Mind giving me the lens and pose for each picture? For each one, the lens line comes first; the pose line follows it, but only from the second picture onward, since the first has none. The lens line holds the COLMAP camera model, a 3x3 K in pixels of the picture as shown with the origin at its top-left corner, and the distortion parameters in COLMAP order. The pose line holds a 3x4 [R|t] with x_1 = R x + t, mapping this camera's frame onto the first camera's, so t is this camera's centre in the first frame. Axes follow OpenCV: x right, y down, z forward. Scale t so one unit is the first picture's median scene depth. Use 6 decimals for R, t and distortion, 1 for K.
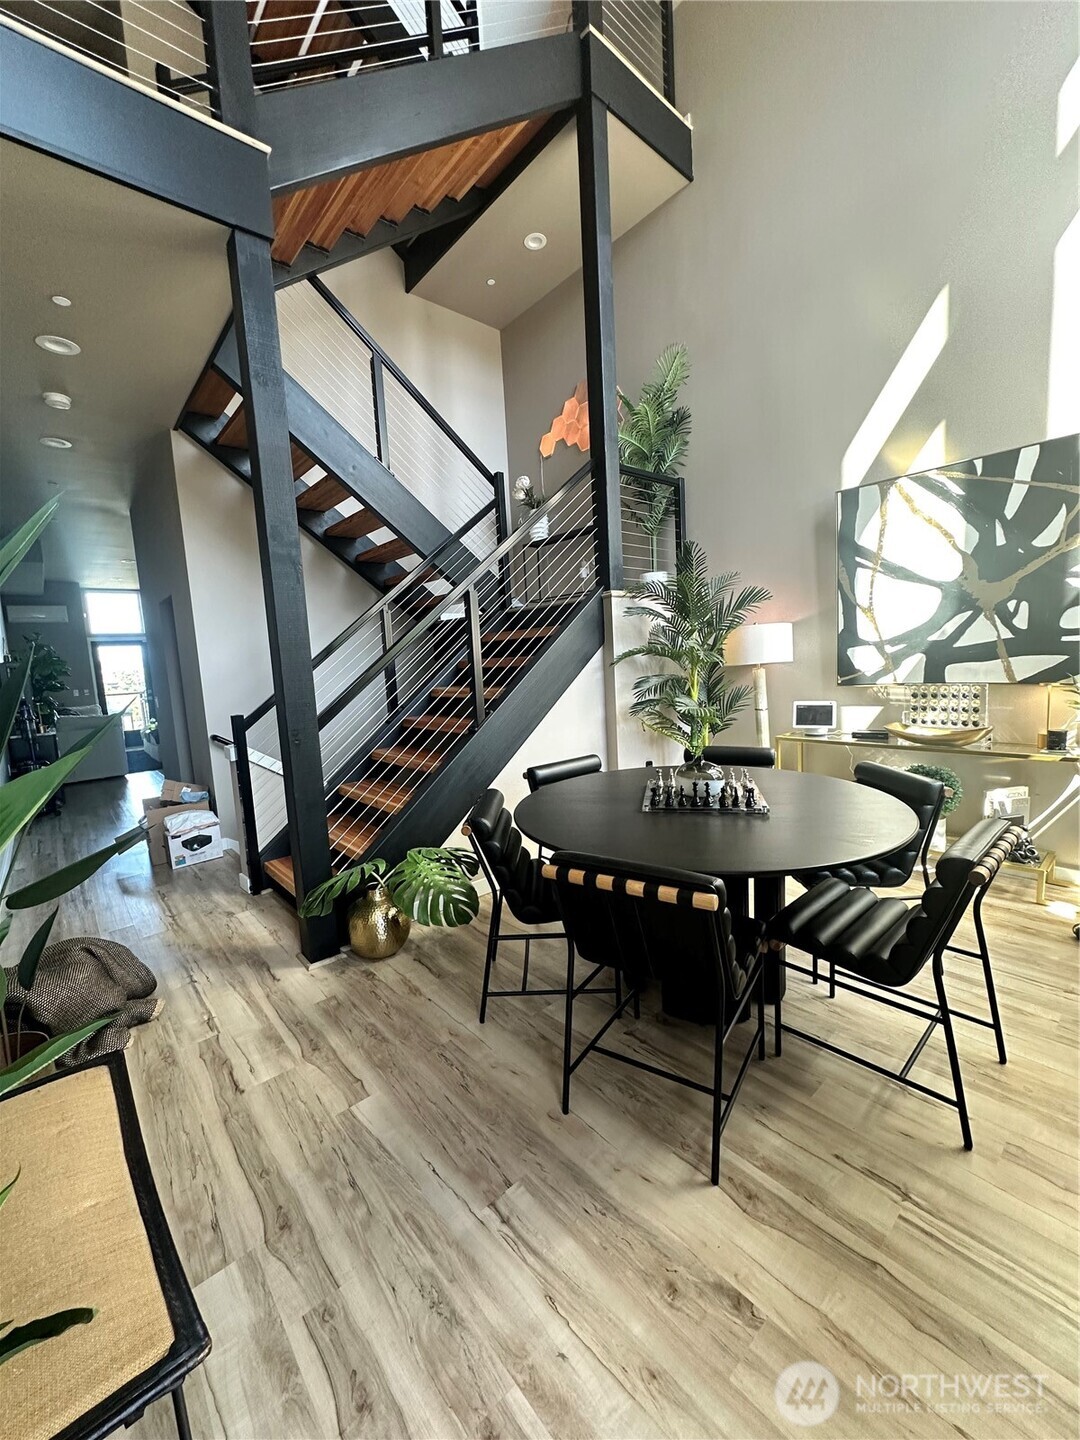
lens RADIAL K [[575.0, 0, 534.0], [0, 575.0, 723.1], [0, 0, 1]] dist [-0.003238, 0.000796]
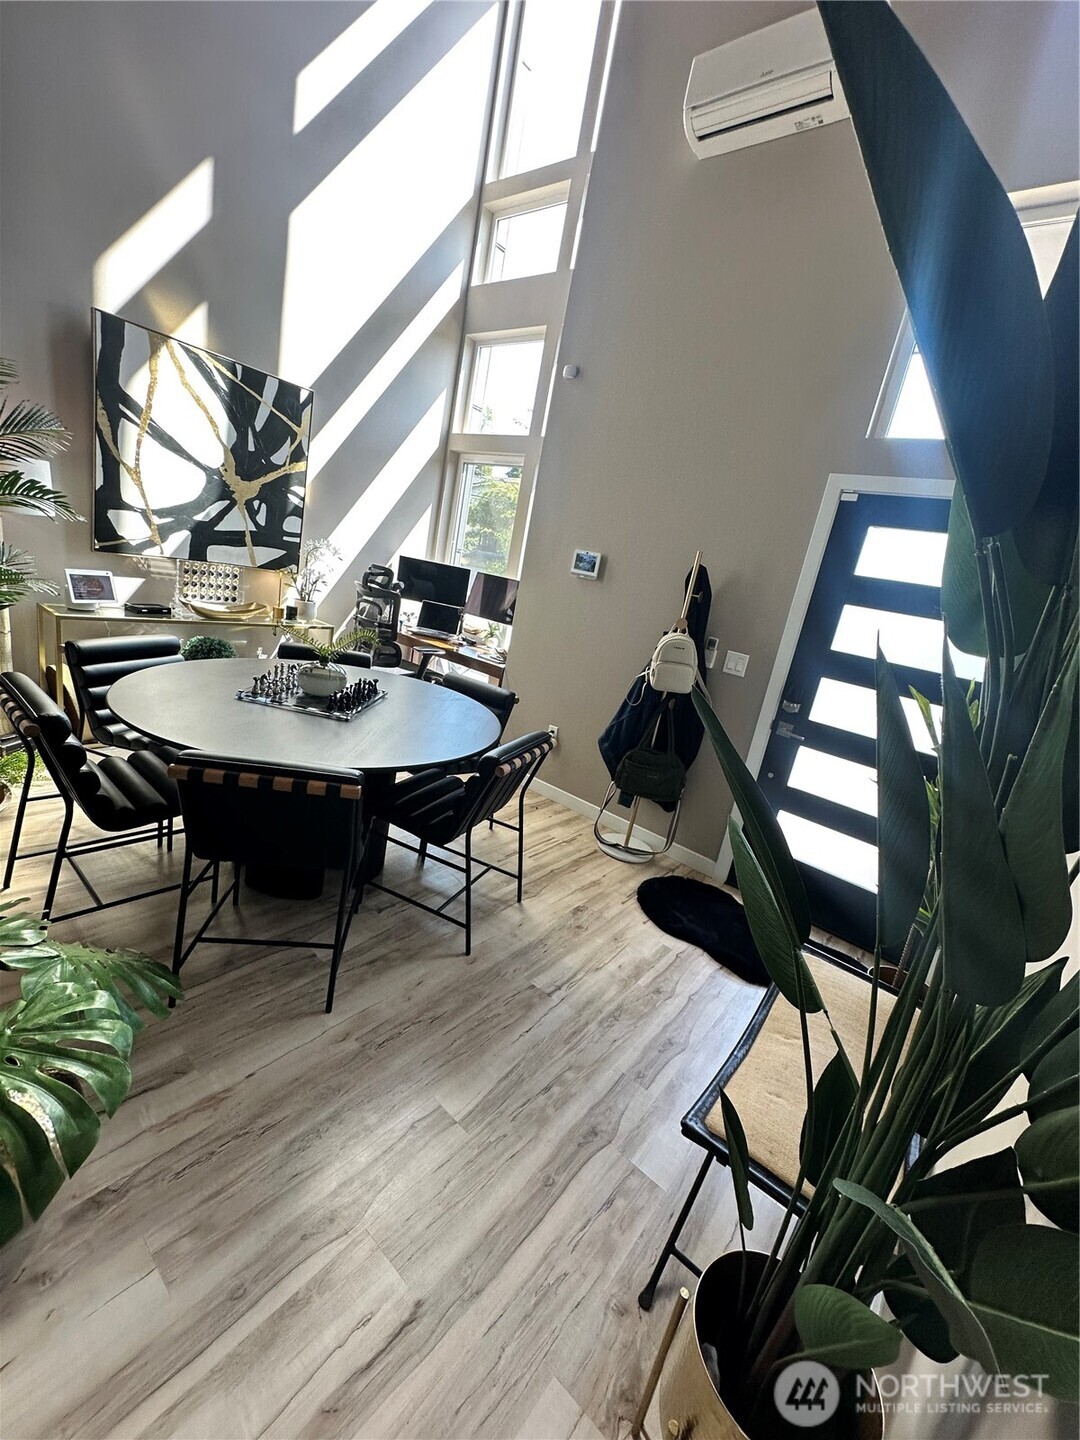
lens RADIAL K [[575.0, 0, 538.4], [0, 575.0, 725.1], [0, 0, 1]] dist [-0.003238, 0.000796]
pose [[-0.183716, -0.243229, 0.952412, -0.628228], [-0.061180, 0.969854, 0.235882, -0.072788], [-0.981074, -0.014933, -0.193058, 0.651126]]
